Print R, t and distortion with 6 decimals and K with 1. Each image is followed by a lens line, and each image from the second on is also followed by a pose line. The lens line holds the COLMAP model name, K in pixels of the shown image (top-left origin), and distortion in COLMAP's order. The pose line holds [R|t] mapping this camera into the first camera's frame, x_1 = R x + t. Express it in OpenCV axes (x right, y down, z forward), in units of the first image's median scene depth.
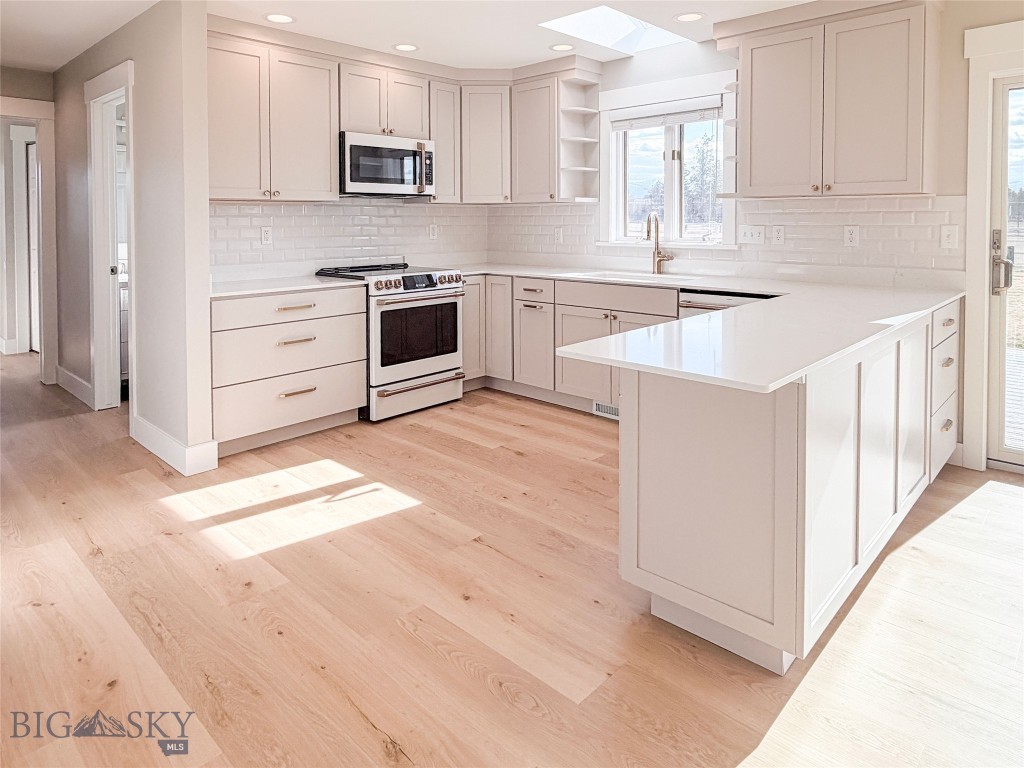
lens RADIAL K [[625.7, 0, 512.0], [0, 625.7, 384.0], [0, 0, 1]] dist [0.004314, 0.002133]
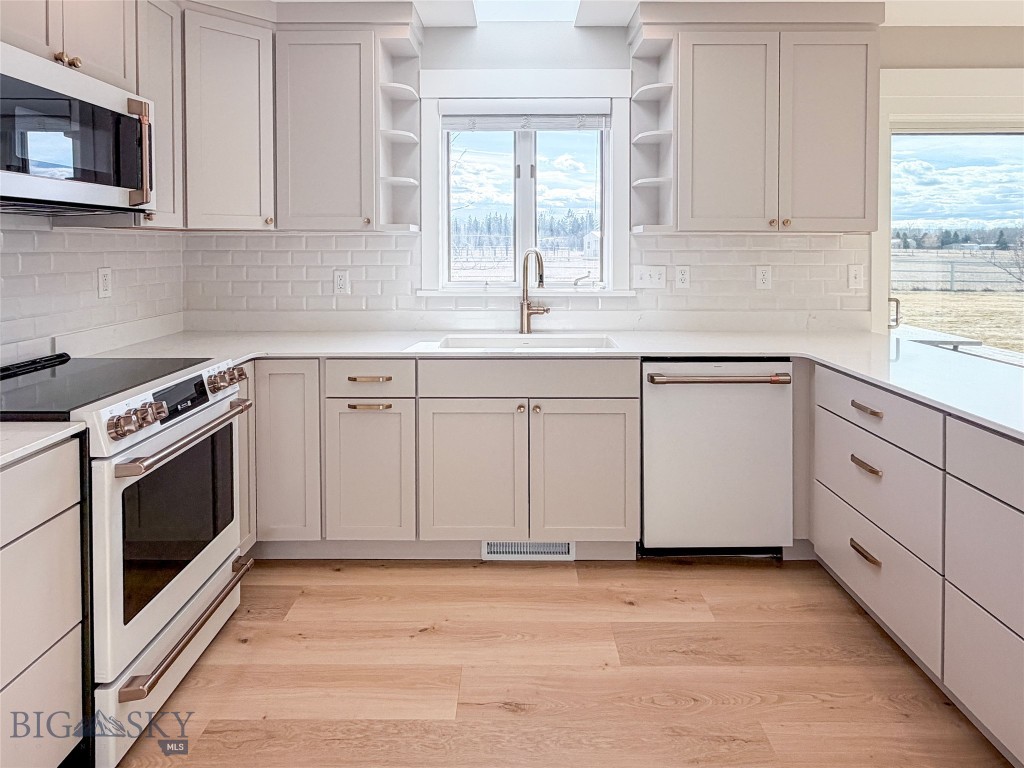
lens RADIAL K [[643.9, 0, 510.0], [0, 643.9, 338.8], [0, 0, 1]] dist [-0.003514, -0.001522]
pose [[0.736459, -0.090848, 0.670354, -0.276000], [0.169799, 0.984043, -0.053184, -0.138506], [-0.654825, 0.152993, 0.740133, 0.491429]]
